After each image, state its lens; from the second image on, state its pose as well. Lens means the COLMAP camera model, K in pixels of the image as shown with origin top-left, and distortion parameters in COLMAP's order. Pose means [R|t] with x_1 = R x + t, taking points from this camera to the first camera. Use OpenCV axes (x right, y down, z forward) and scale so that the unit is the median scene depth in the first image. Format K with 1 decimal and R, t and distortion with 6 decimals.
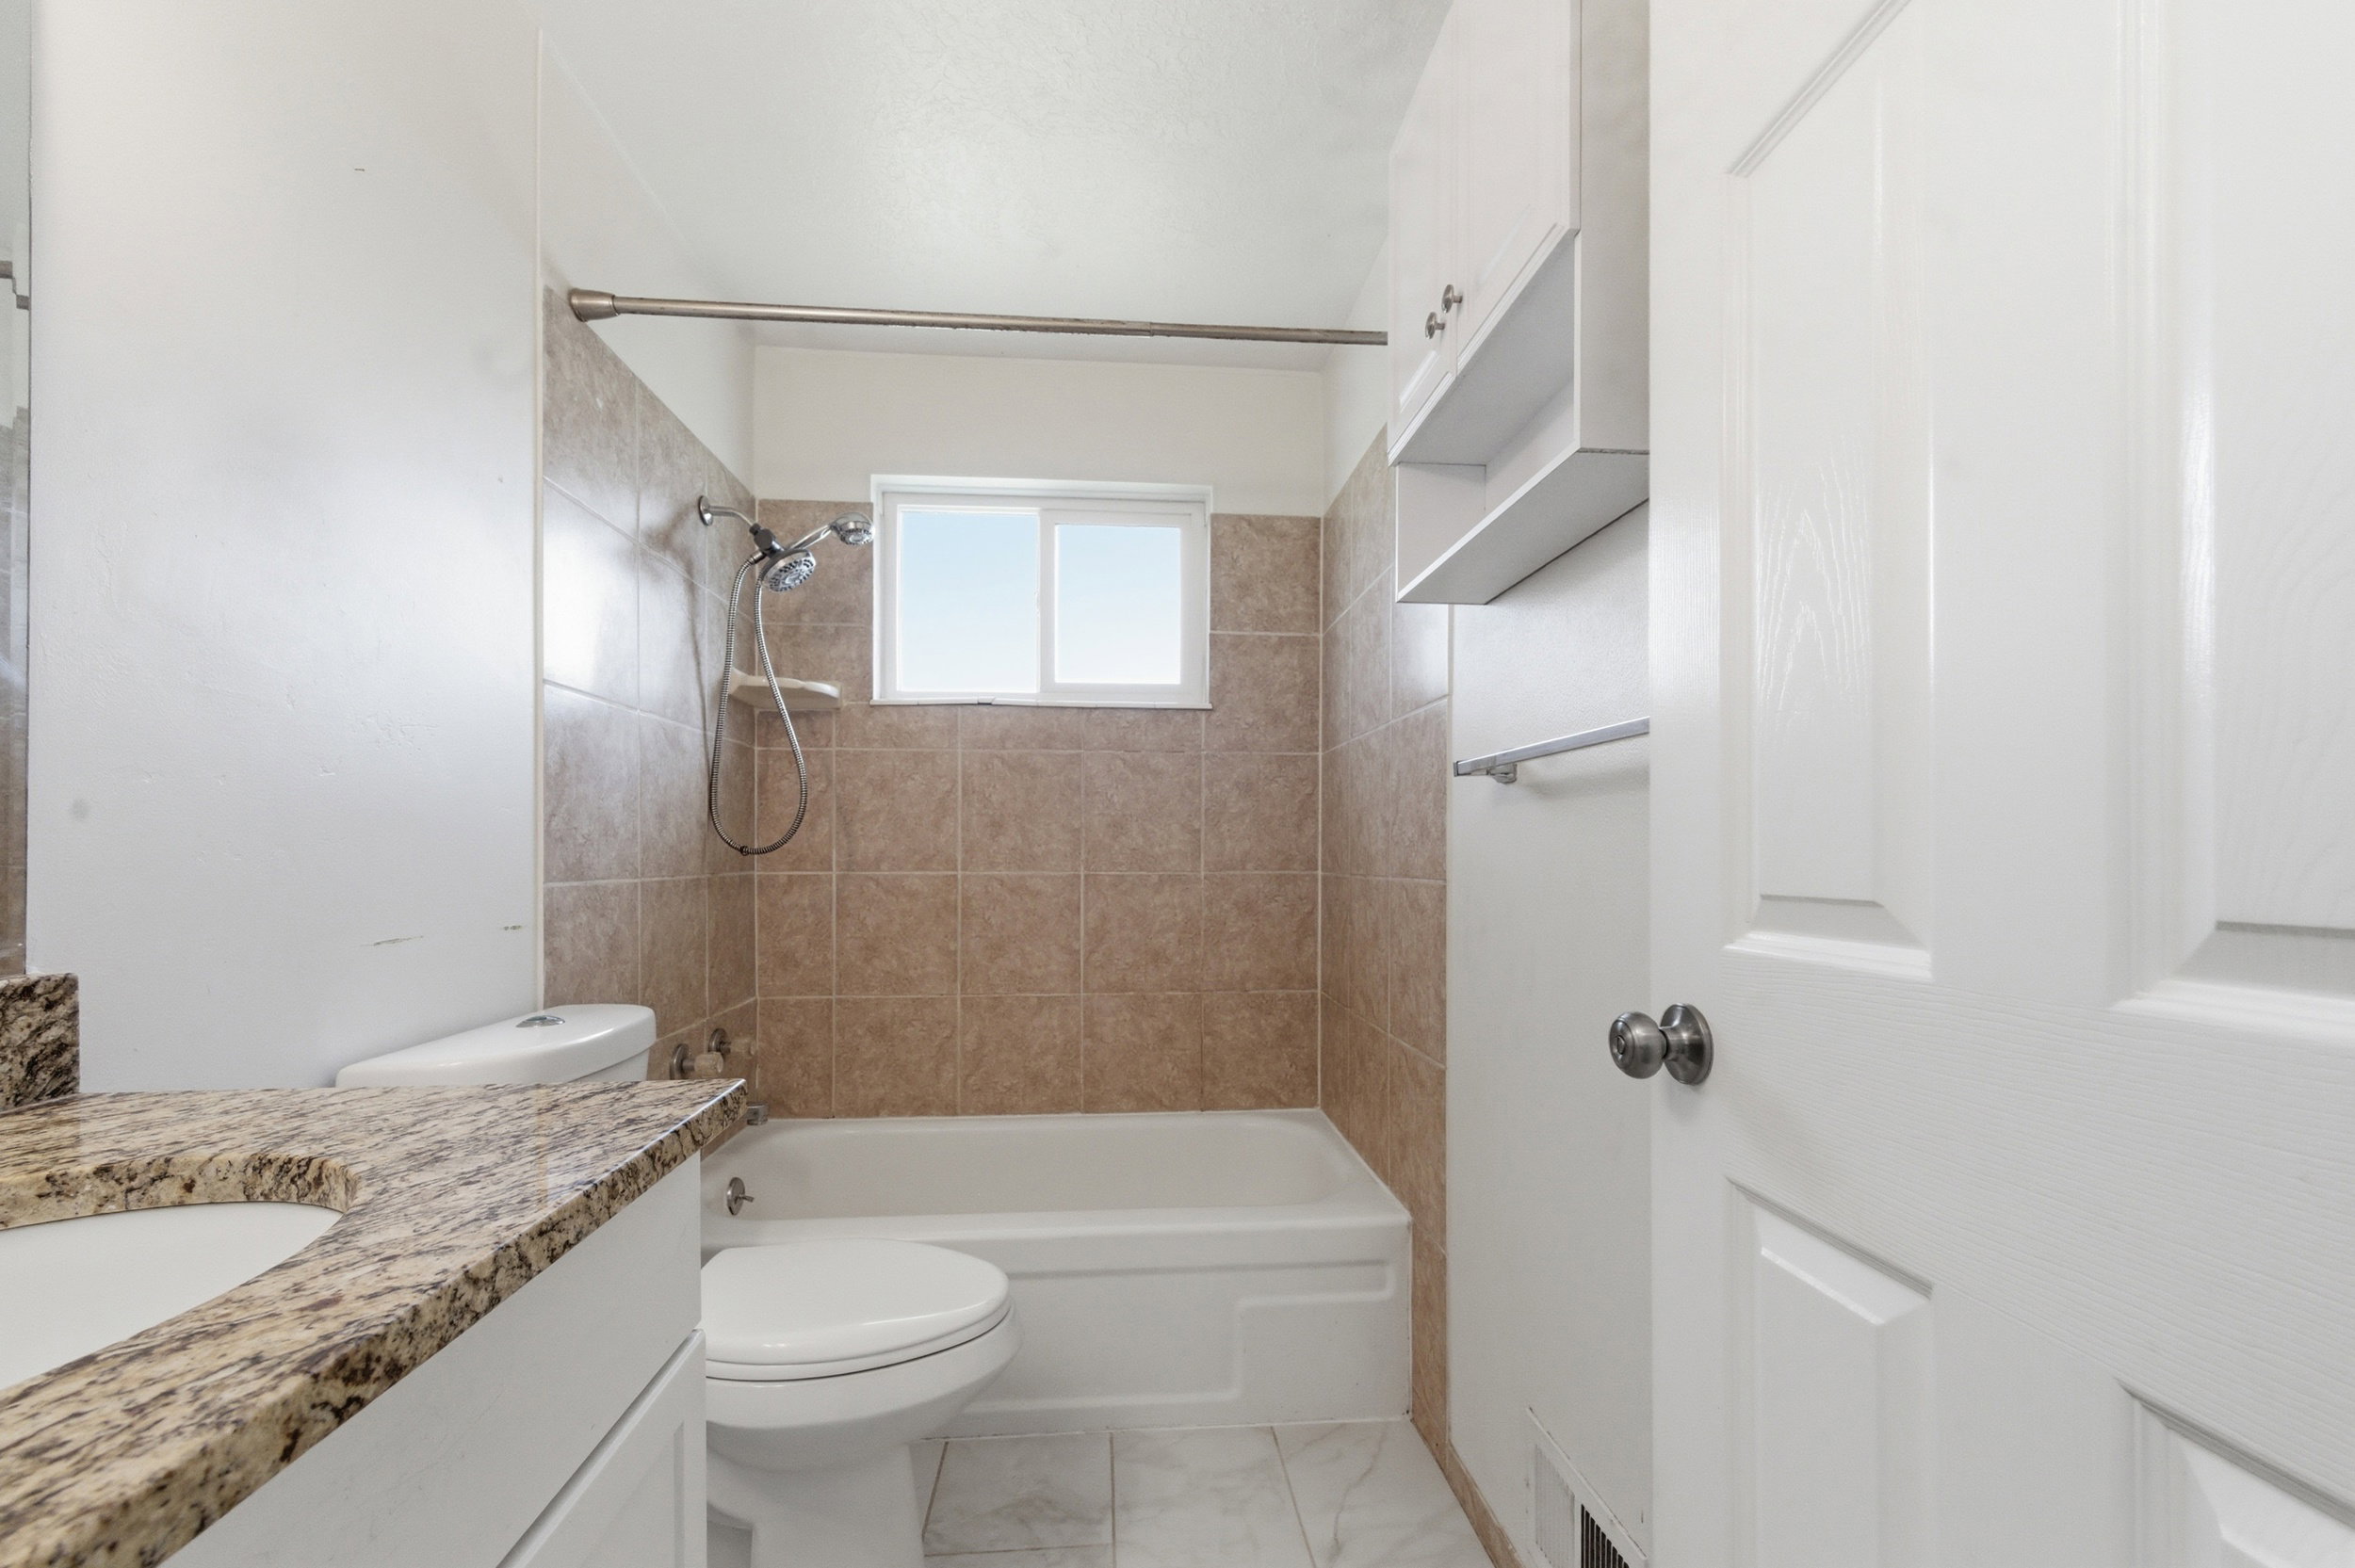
lens RADIAL K [[938.4, 0, 1181.9], [0, 938.4, 806.7], [0, 0, 1]] dist [0.003131, -0.000222]
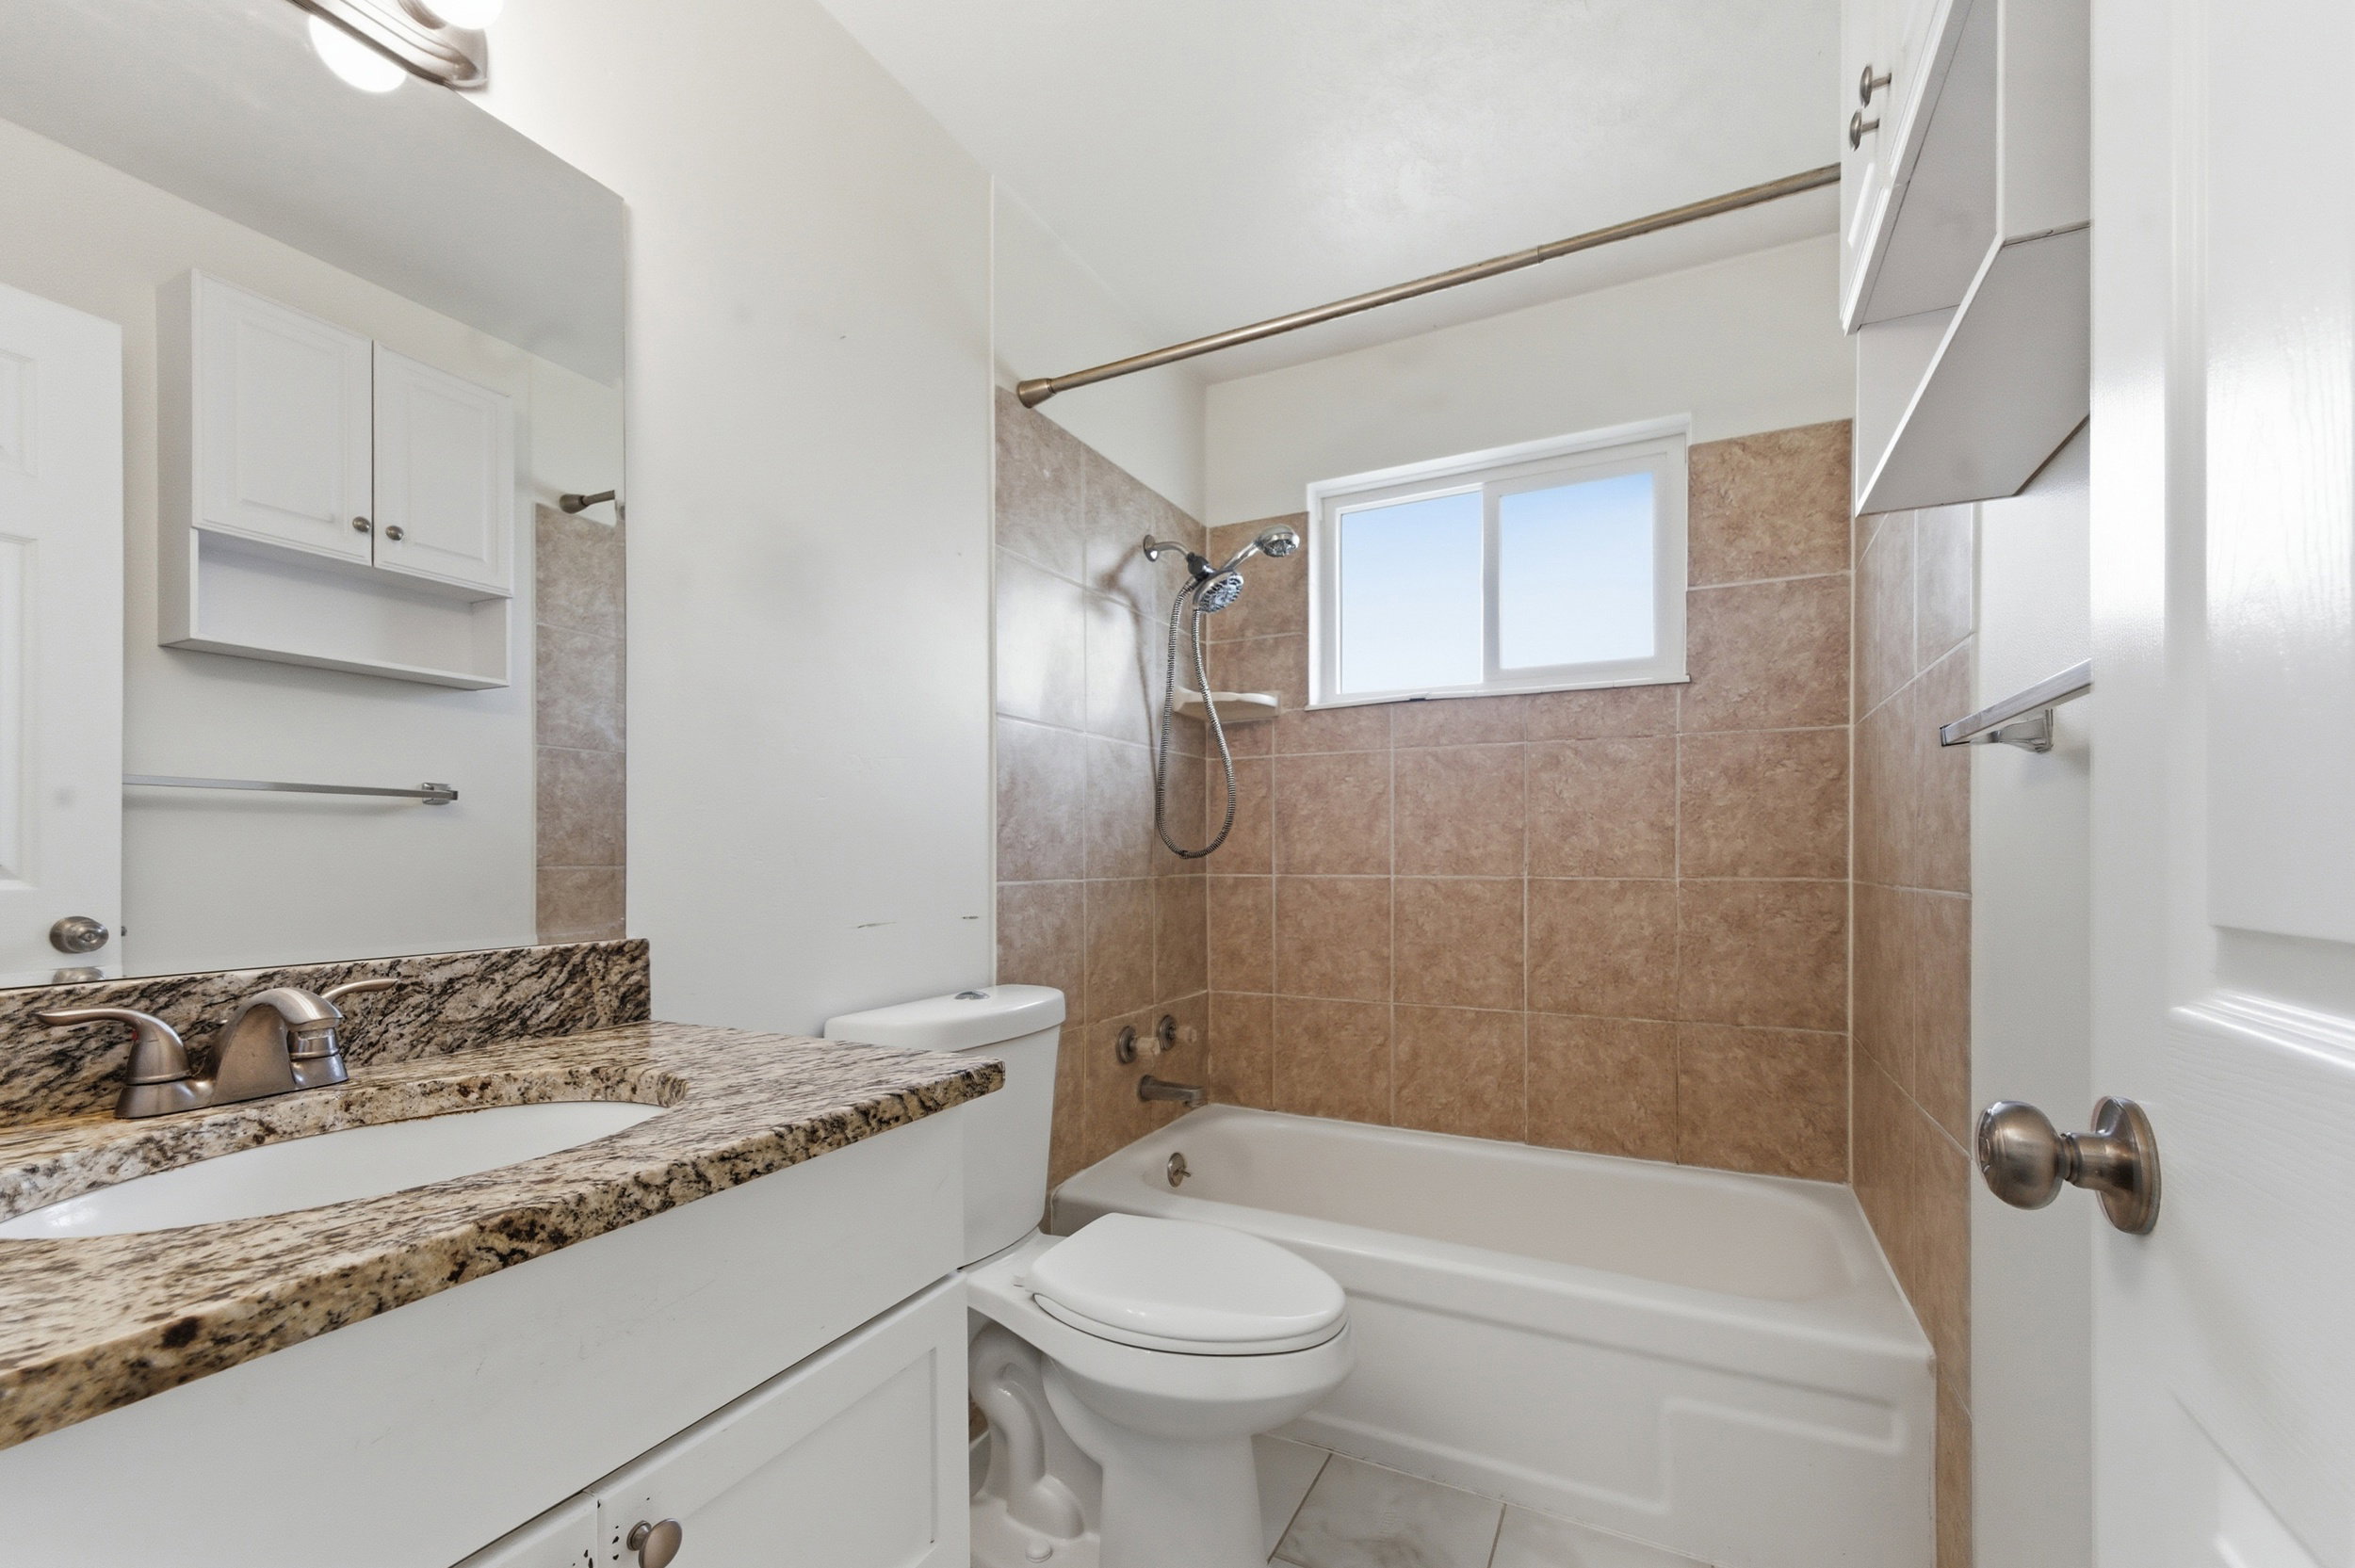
lens RADIAL K [[961.0, 0, 1185.2], [0, 961.0, 815.3], [0, 0, 1]] dist [0.009094, -0.004260]
pose [[0.853011, -0.024823, -0.521303, 0.119775], [0.028587, 0.999591, -0.000821, 0.002513], [0.521110, -0.014202, 0.853371, 0.050862]]
